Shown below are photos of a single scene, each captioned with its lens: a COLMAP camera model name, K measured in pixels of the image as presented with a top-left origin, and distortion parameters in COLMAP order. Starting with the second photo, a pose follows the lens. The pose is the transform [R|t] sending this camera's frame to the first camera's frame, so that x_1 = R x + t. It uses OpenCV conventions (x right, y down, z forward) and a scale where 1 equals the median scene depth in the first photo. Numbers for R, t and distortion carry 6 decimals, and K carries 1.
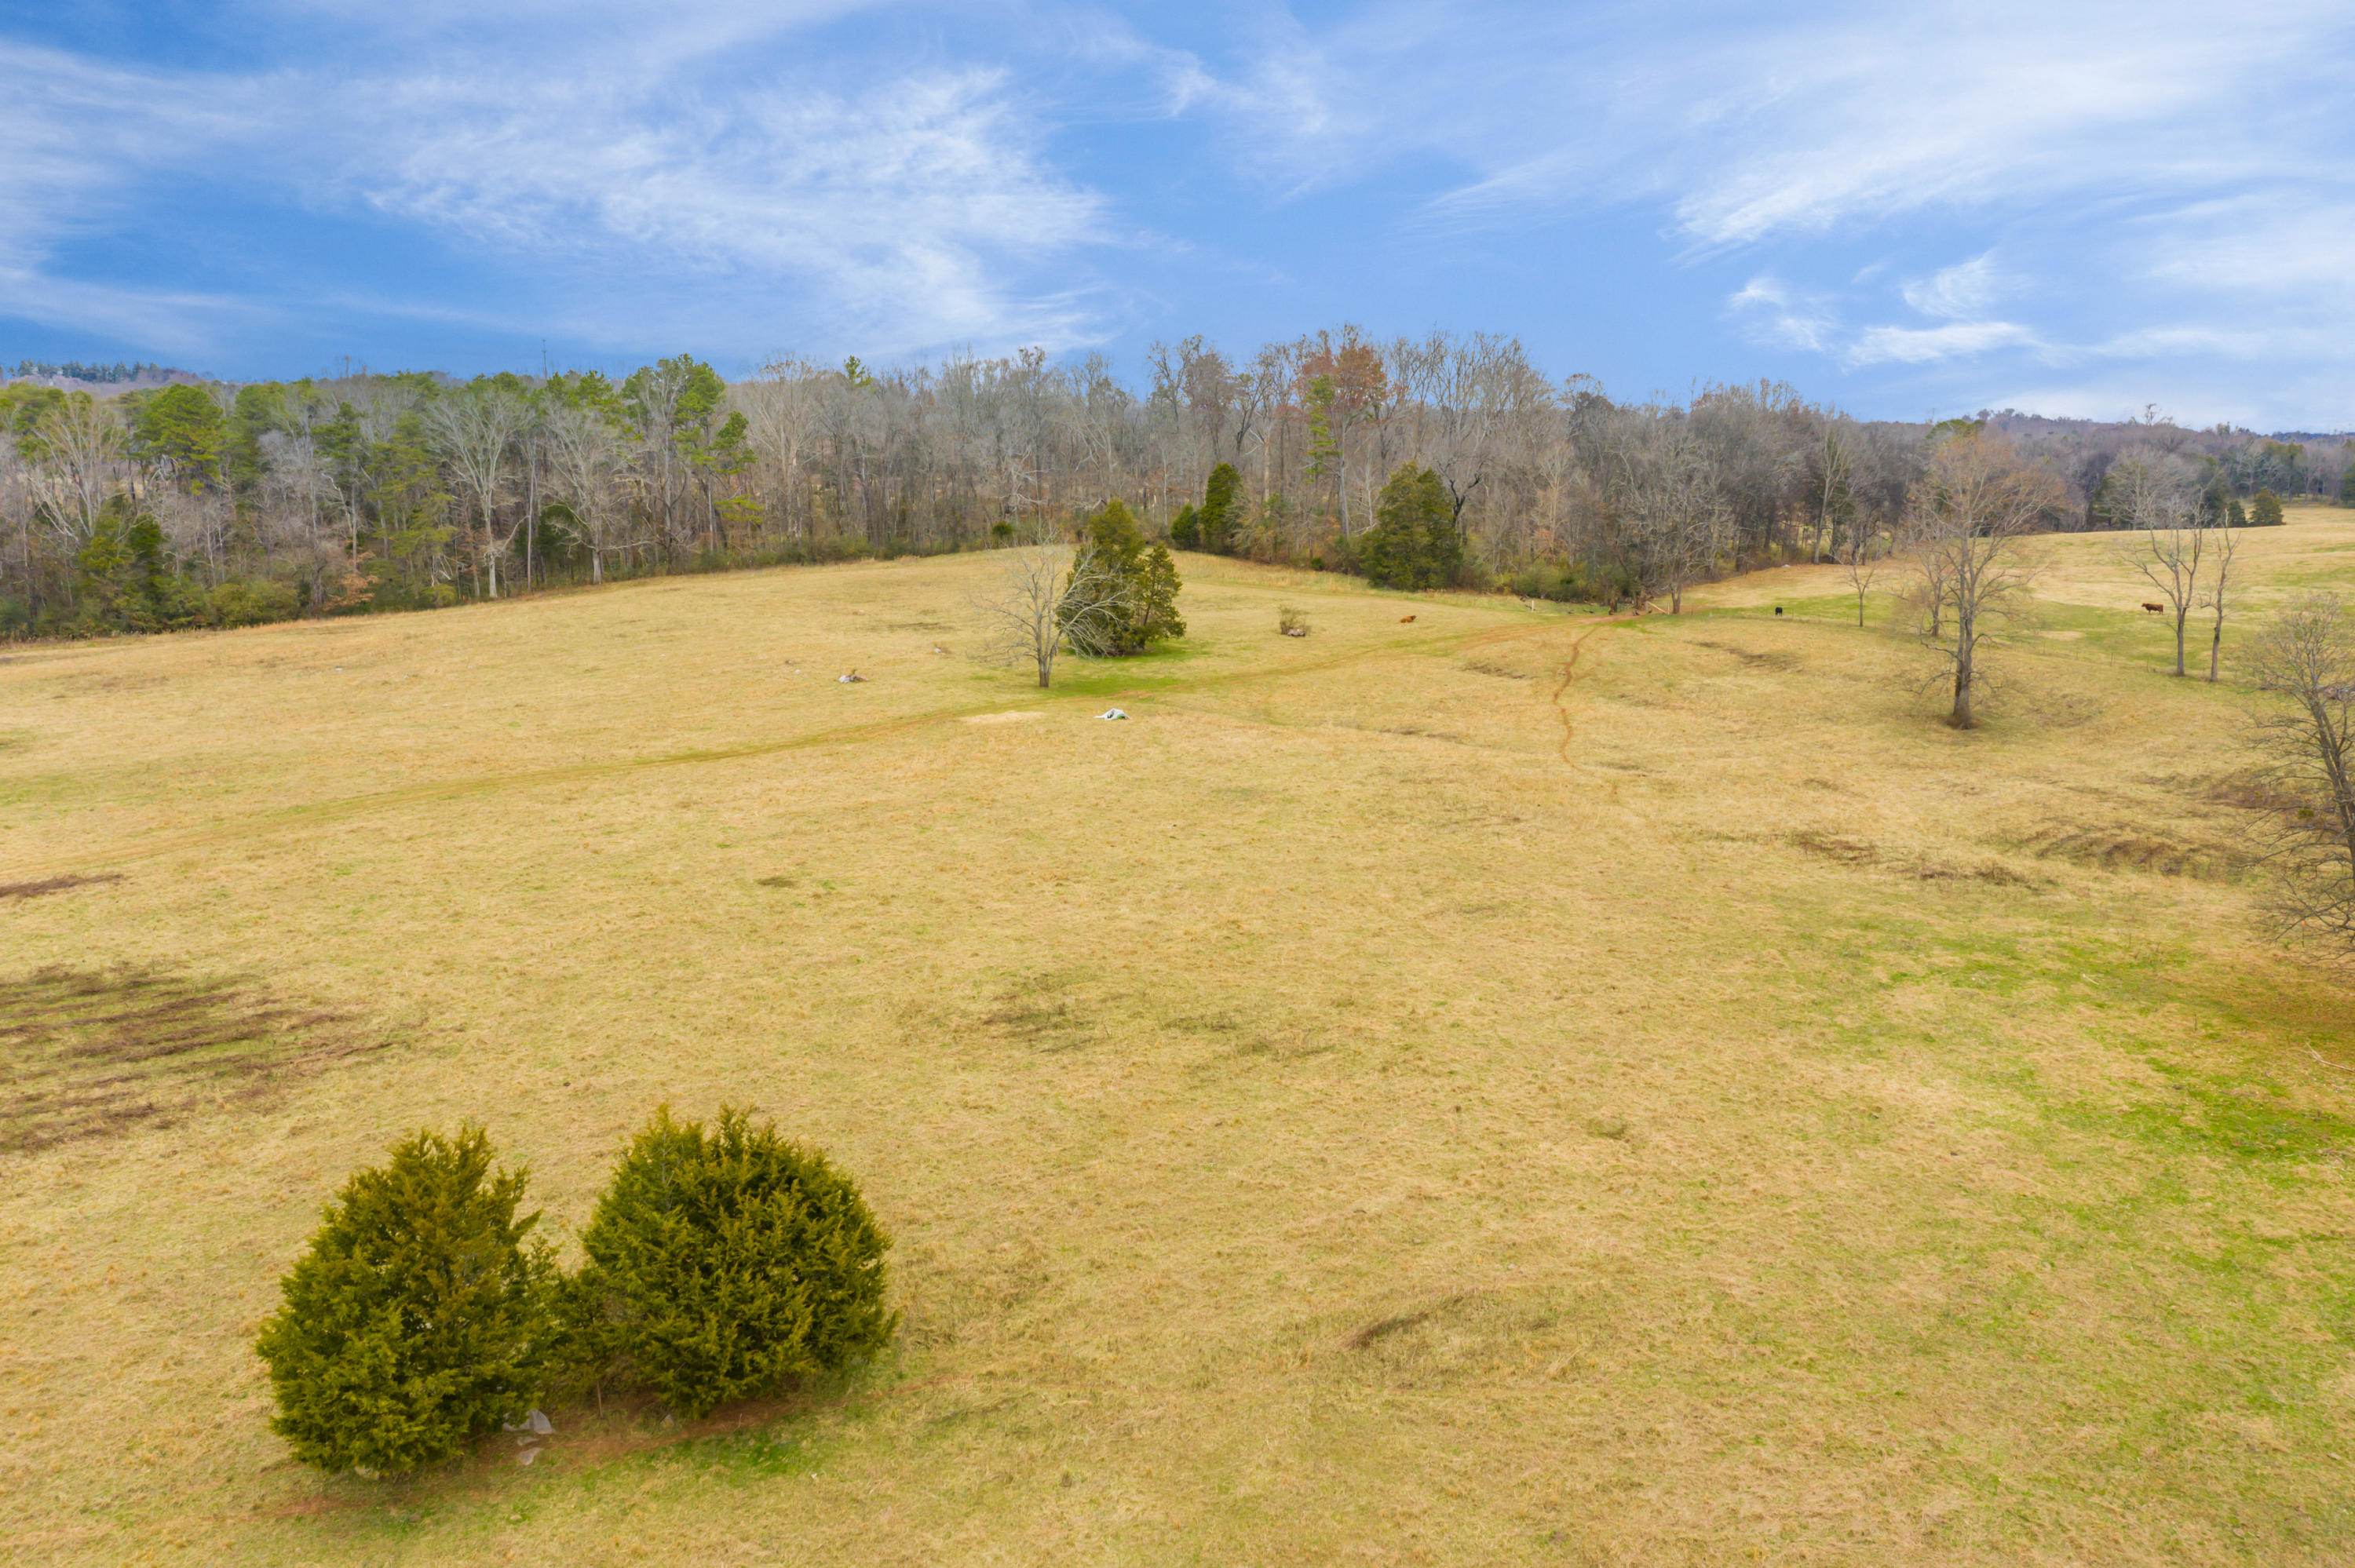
lens RADIAL K [[1858.8, 0, 1175.1], [0, 1858.8, 788.1], [0, 0, 1]] dist [-0.007368, -0.006841]
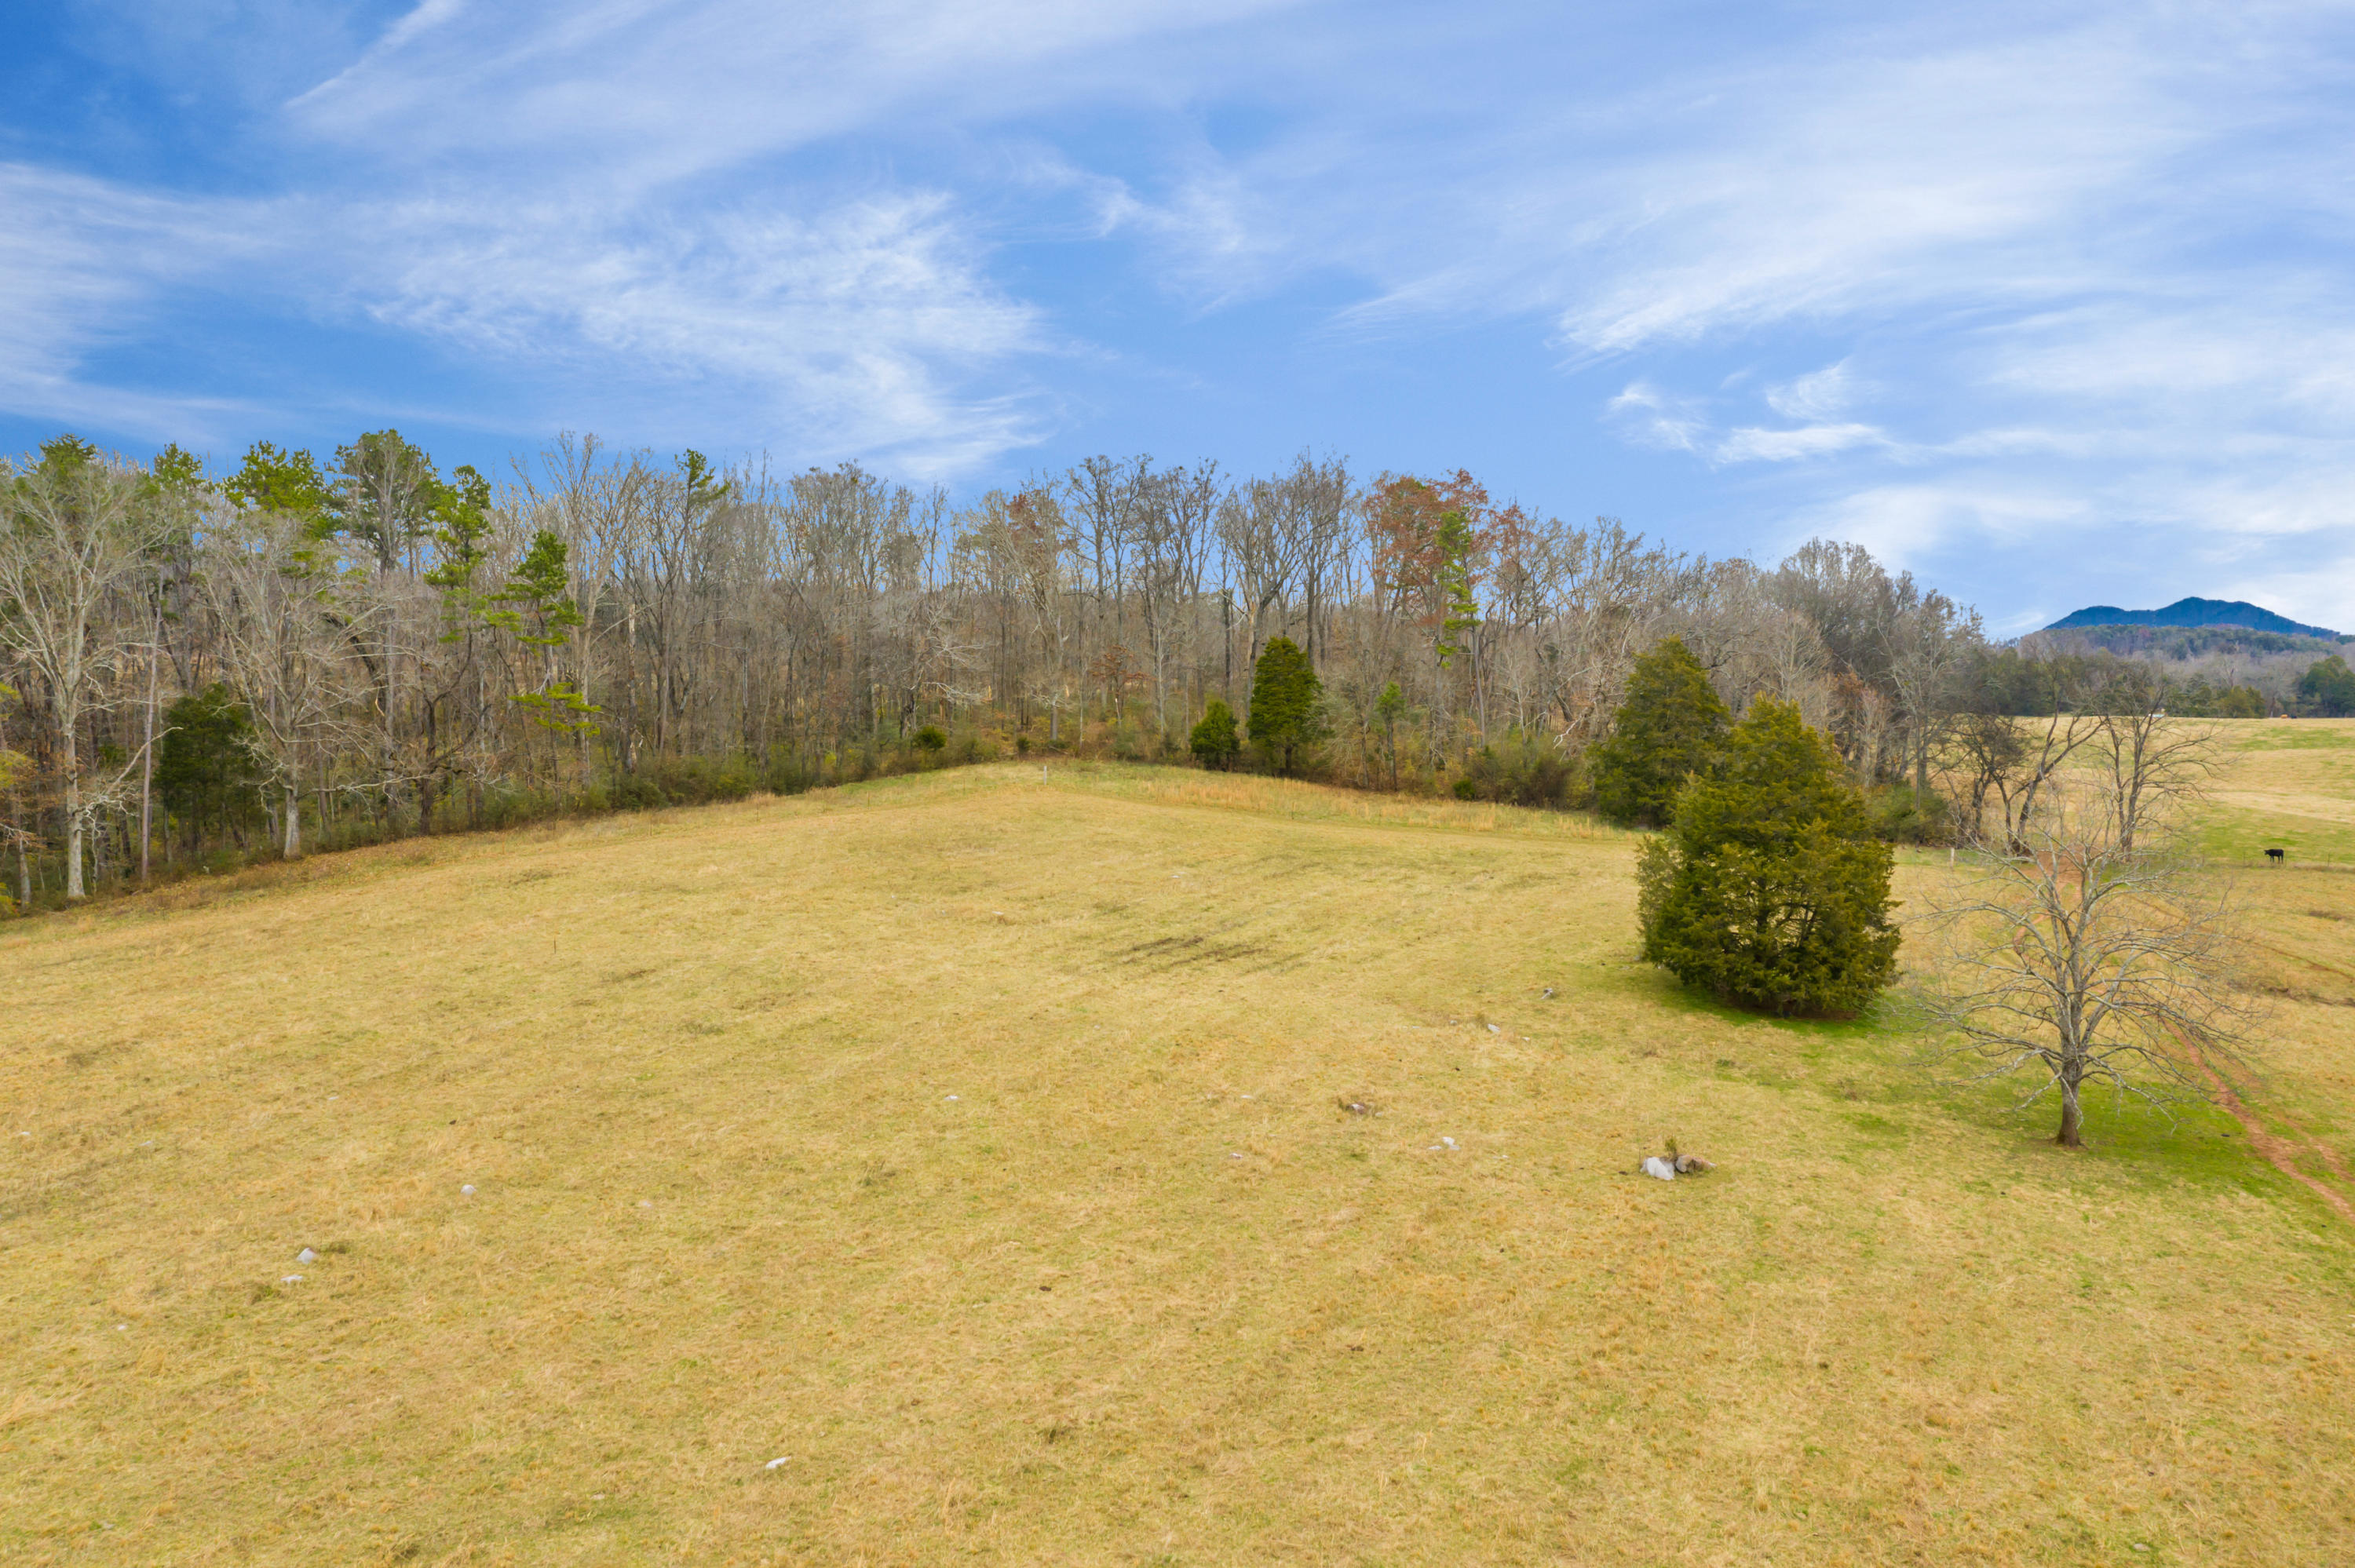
lens RADIAL K [[1858.8, 0, 1175.1], [0, 1858.8, 788.1], [0, 0, 1]] dist [-0.007368, -0.006841]
pose [[0.930897, -0.018103, 0.364832, -0.300465], [0.054125, 0.994582, -0.088752, -0.079138], [-0.361249, 0.102366, 0.926833, 0.494668]]
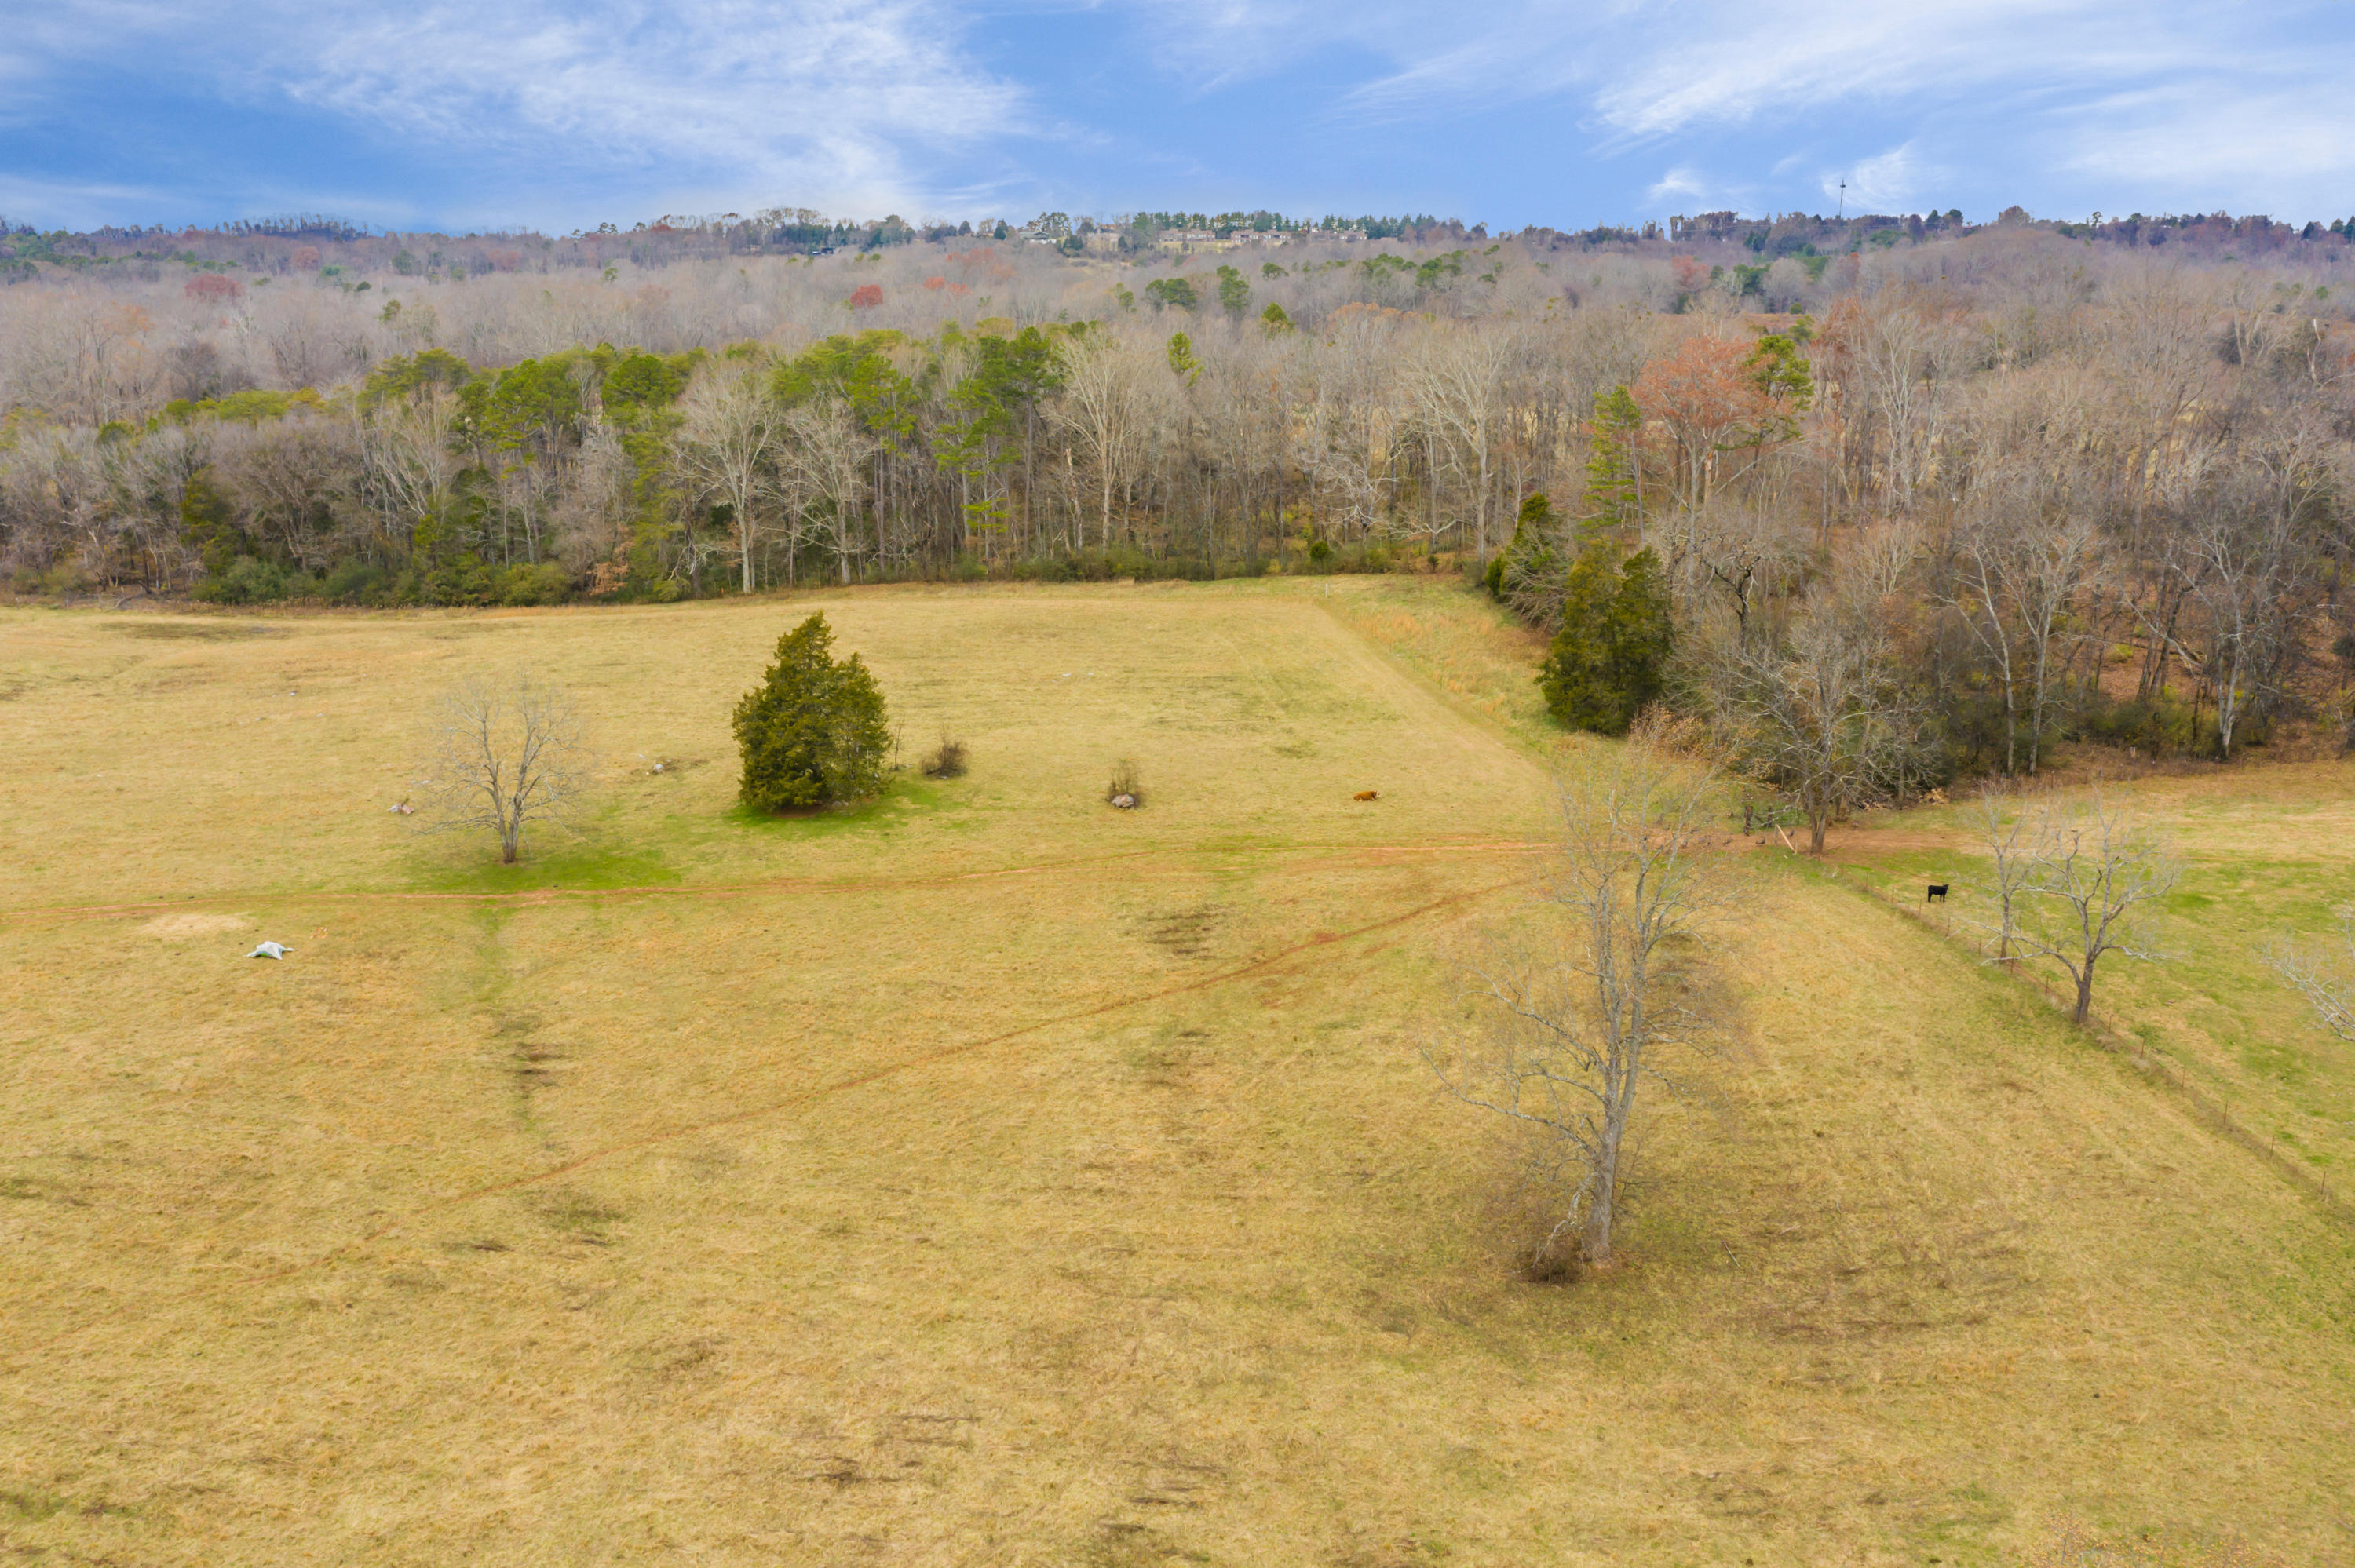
lens RADIAL K [[1931.8, 0, 1172.8], [0, 1931.8, 785.2], [0, 0, 1]] dist [-0.008778, 0.002102]
pose [[0.750483, 0.170816, -0.638434, 0.502869], [-0.118668, 0.985150, 0.124087, -0.166785], [0.650149, -0.017363, 0.759608, 0.396102]]
